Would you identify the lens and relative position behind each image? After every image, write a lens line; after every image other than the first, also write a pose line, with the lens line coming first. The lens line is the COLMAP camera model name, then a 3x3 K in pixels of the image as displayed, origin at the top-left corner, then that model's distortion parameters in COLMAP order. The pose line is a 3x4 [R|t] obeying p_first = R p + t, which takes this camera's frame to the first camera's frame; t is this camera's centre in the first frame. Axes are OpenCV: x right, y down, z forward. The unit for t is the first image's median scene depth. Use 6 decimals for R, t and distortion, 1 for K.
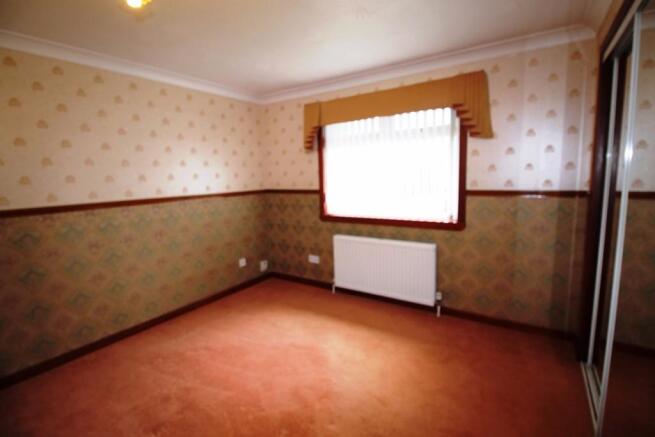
lens RADIAL K [[309.8, 0, 328.3], [0, 309.8, 212.9], [0, 0, 1]] dist [-0.004153, -0.005258]
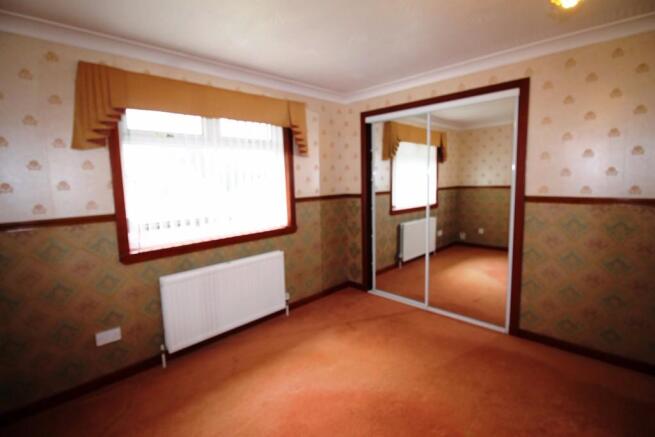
lens RADIAL K [[309.8, 0, 328.3], [0, 309.8, 212.9], [0, 0, 1]] dist [-0.004153, -0.005258]
pose [[0.188636, -0.082037, 0.978615, -0.658342], [0.147099, 0.987623, 0.054437, -0.059466], [-0.970968, 0.133684, 0.198368, 0.601802]]
